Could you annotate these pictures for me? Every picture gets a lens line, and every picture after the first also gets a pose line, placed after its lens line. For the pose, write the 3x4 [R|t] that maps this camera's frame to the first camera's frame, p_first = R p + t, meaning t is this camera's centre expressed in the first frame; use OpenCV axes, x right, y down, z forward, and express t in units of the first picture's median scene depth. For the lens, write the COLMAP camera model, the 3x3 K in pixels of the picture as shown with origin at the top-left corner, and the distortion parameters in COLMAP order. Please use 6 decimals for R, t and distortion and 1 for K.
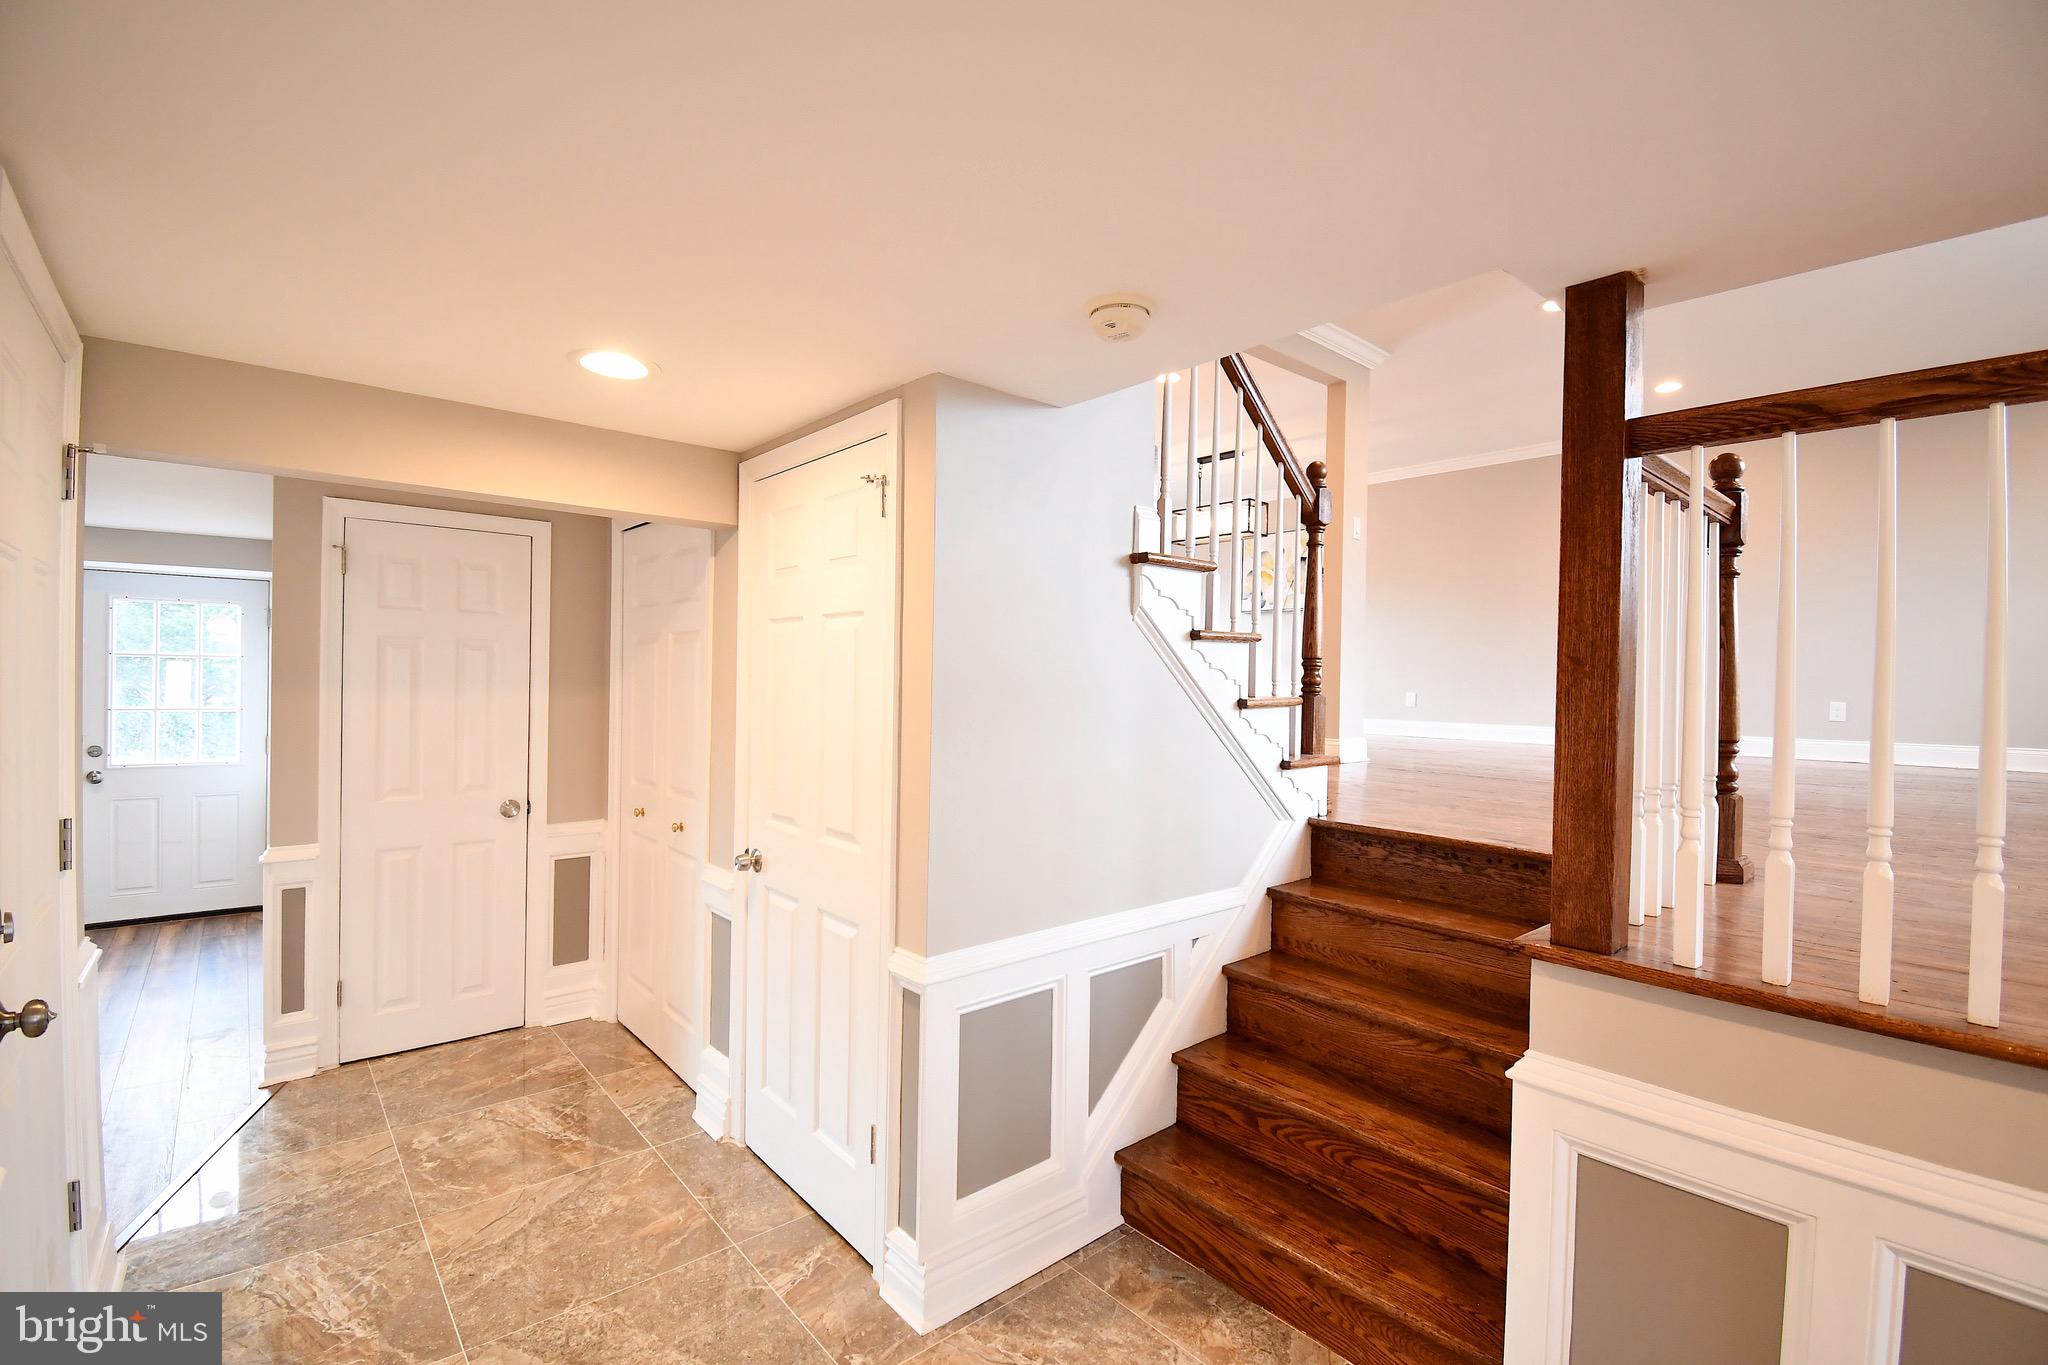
lens RADIAL K [[902.1, 0, 1016.0], [0, 902.1, 681.2], [0, 0, 1]] dist [0.021441, -0.028059]
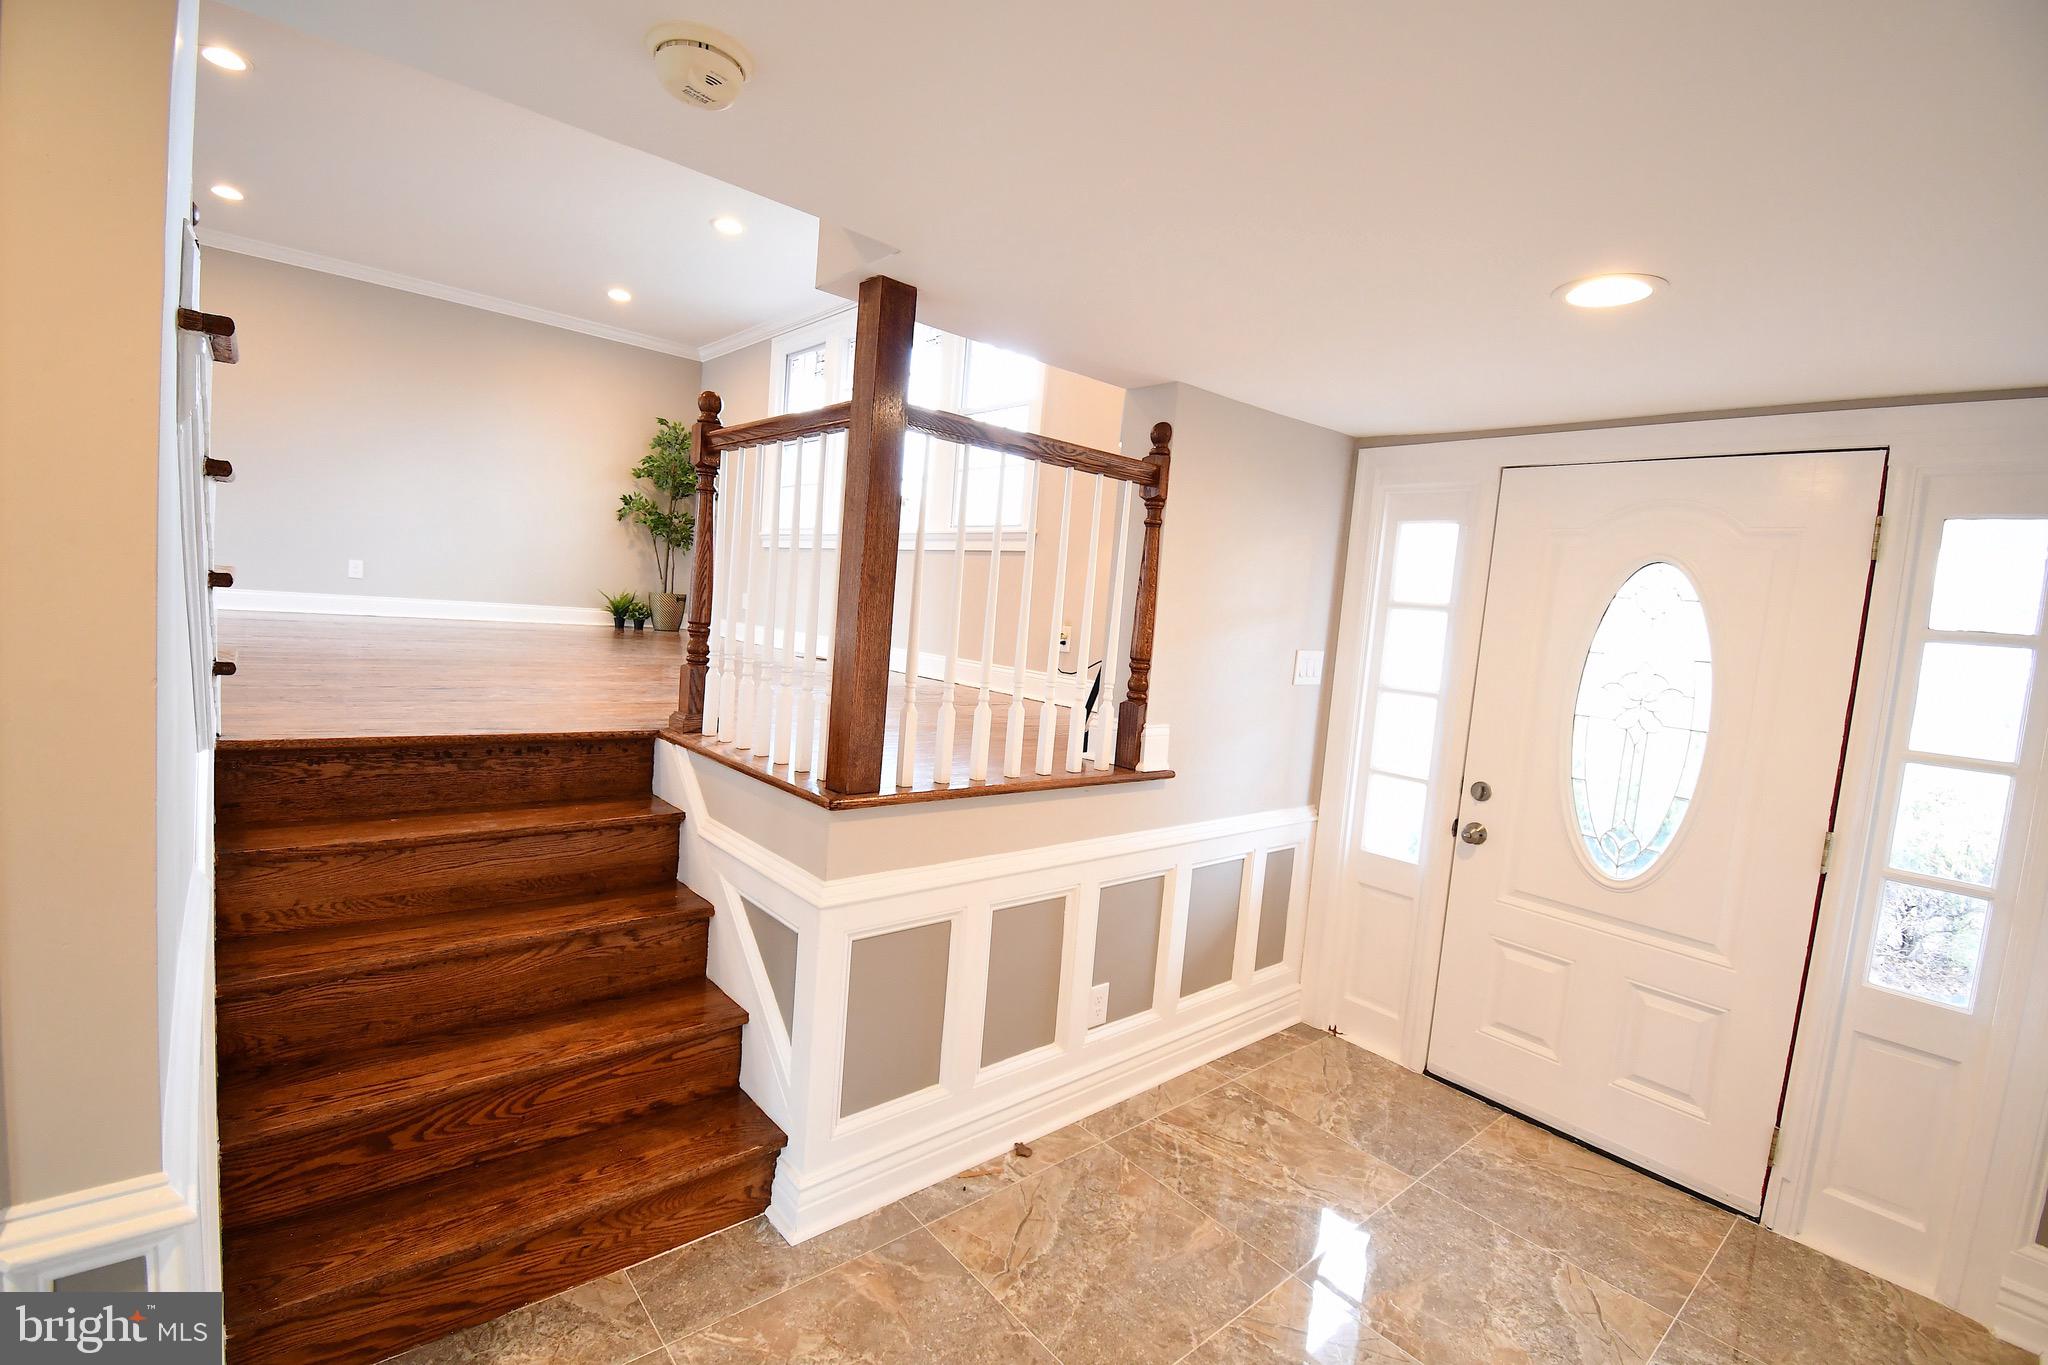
lens RADIAL K [[902.1, 0, 1016.0], [0, 902.1, 681.2], [0, 0, 1]] dist [0.021441, -0.028059]
pose [[0.002971, -0.102198, 0.994760, -0.459267], [-0.079547, 0.991588, 0.102110, -0.016585], [-0.996827, -0.079433, -0.005184, 0.524730]]
